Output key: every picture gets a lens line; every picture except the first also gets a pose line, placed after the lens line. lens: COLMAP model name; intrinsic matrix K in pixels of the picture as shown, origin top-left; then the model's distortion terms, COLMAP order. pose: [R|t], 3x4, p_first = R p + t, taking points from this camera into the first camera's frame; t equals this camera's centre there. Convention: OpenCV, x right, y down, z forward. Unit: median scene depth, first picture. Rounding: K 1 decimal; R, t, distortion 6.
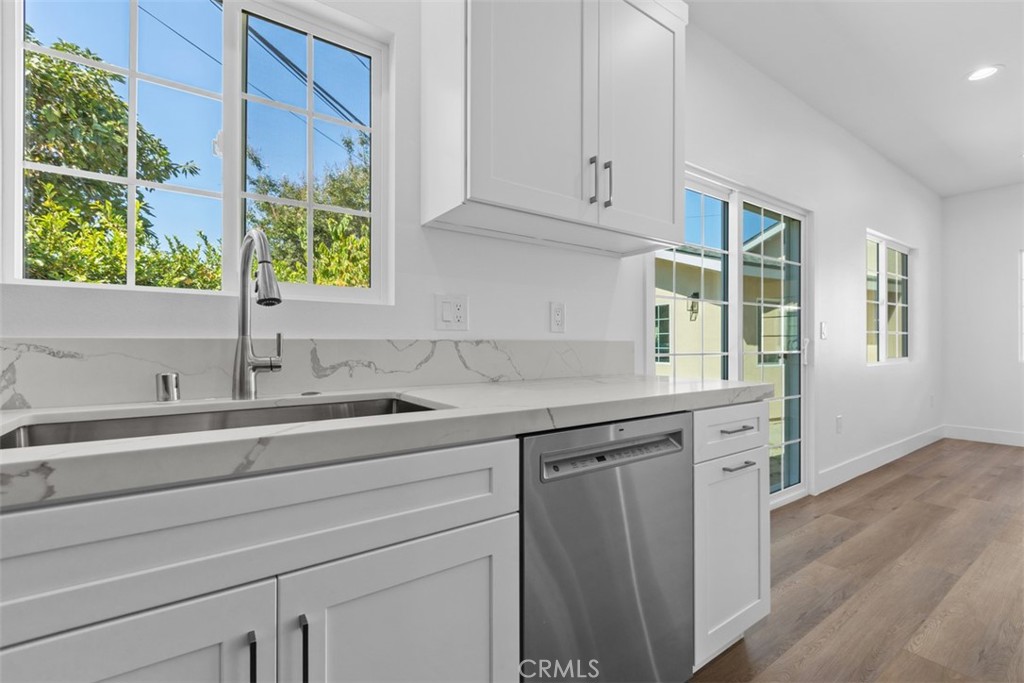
lens RADIAL K [[455.8, 0, 513.9], [0, 455.8, 338.3], [0, 0, 1]] dist [-0.003358, -0.000492]
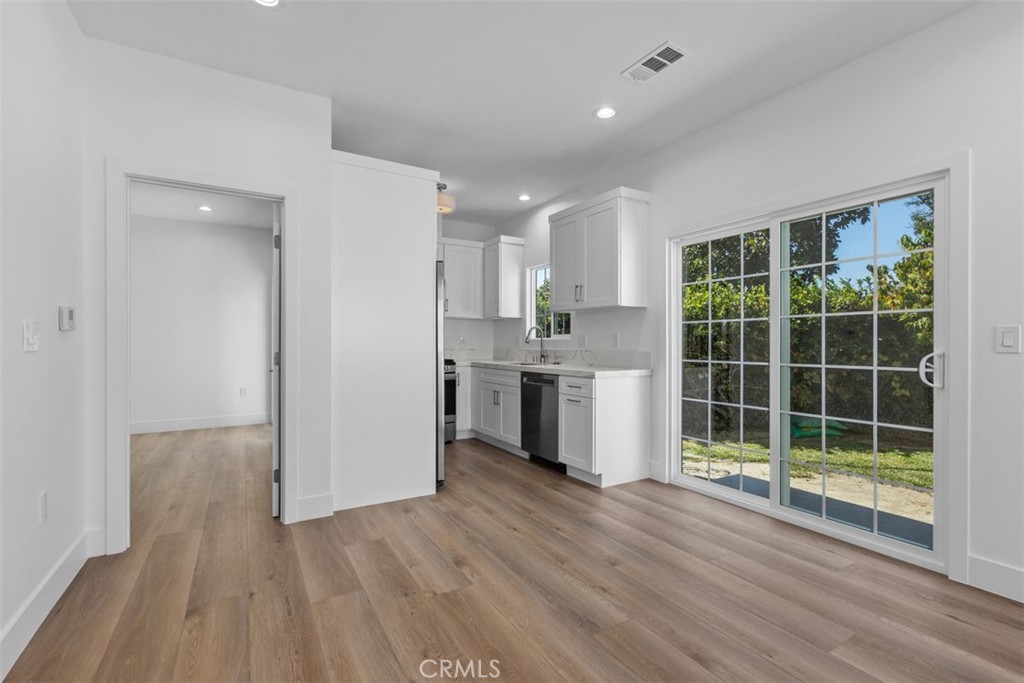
lens RADIAL K [[458.2, 0, 512.7], [0, 458.2, 344.7], [0, 0, 1]] dist [-0.000466, -0.000241]
pose [[-0.088664, 0.003667, -0.996055, 2.846808], [0.014762, 0.999888, 0.002367, -0.044773], [0.995952, -0.014494, -0.088708, 0.815172]]
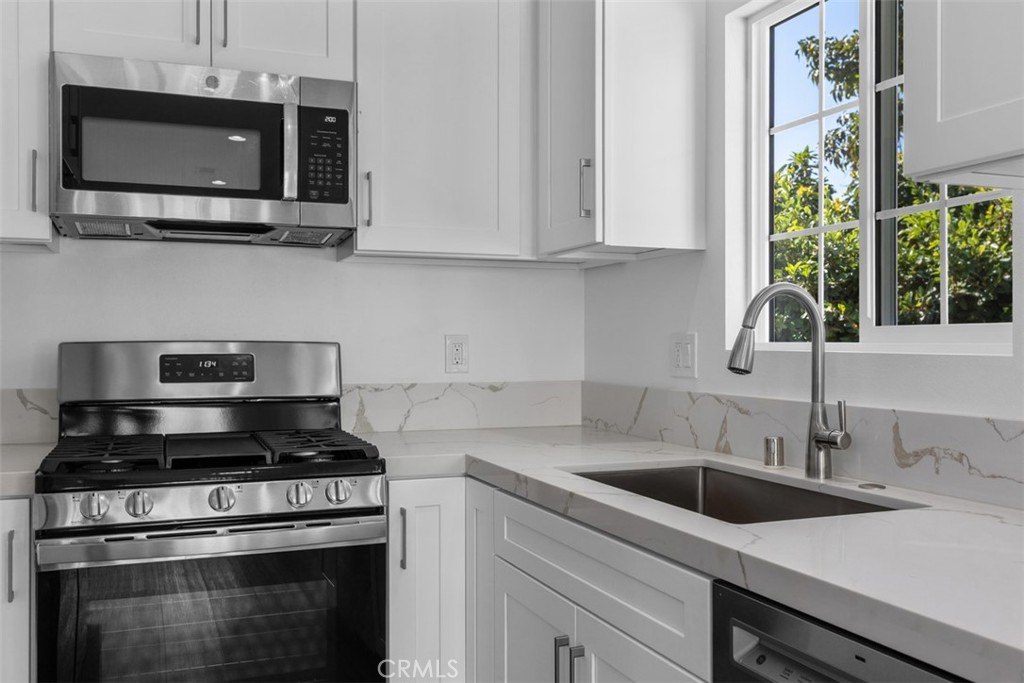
lens RADIAL K [[931.6, 0, 513.3], [0, 931.6, 348.5], [0, 0, 1]] dist [-0.000365, -0.010348]
pose [[-0.246360, 0.008125, -0.969144, 0.892725], [0.016456, 0.999856, 0.004199, -0.089095], [0.969039, -0.014914, -0.246459, 0.647475]]
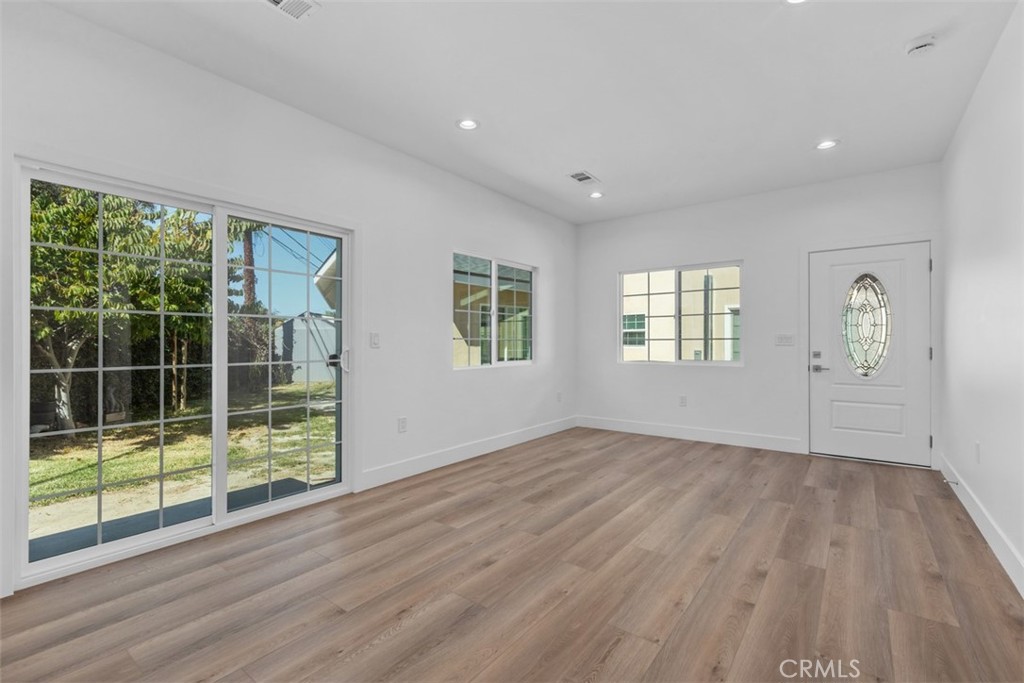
lens RADIAL K [[456.7, 0, 520.5], [0, 456.7, 340.4], [0, 0, 1]] dist [0.001423, 0.000075]
pose [[0.950767, 0.001966, 0.309899, 1.401914], [-0.005663, 0.999923, 0.011032, -0.064468], [-0.309854, -0.012244, 0.950705, -0.309522]]
